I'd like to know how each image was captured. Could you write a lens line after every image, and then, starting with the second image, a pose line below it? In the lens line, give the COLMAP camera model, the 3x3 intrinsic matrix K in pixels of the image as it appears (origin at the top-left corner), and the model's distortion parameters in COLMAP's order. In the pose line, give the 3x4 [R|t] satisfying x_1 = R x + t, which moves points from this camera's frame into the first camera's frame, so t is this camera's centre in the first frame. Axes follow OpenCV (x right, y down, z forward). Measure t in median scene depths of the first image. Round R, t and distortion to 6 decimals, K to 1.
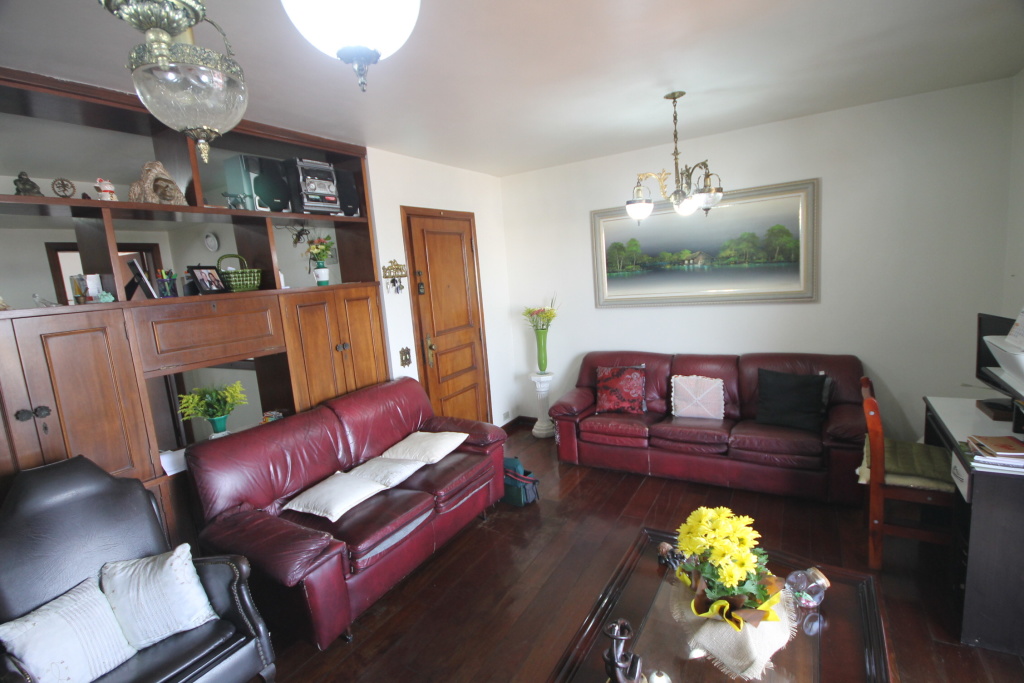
lens RADIAL K [[479.1, 0, 516.5], [0, 479.1, 340.0], [0, 0, 1]] dist [0.002413, -0.000073]
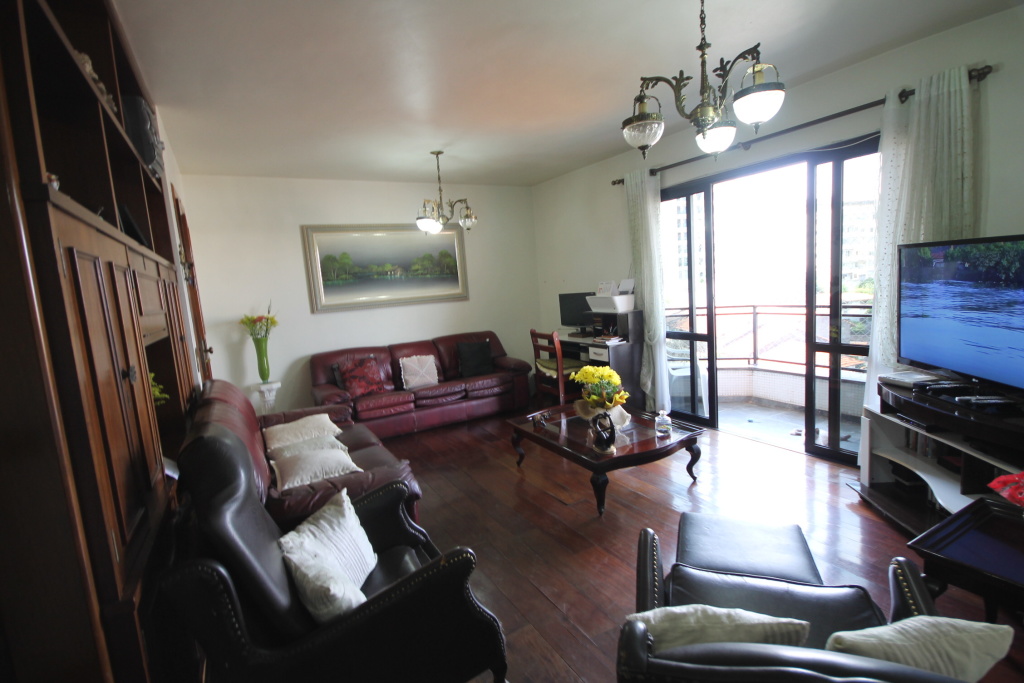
lens RADIAL K [[479.1, 0, 510.7], [0, 479.1, 336.3], [0, 0, 1]] dist [0.002413, -0.000073]
pose [[0.514485, -0.059811, 0.855411, -0.622310], [0.159066, 0.986908, -0.026665, 0.097841], [-0.842617, 0.149785, 0.517263, 0.078622]]
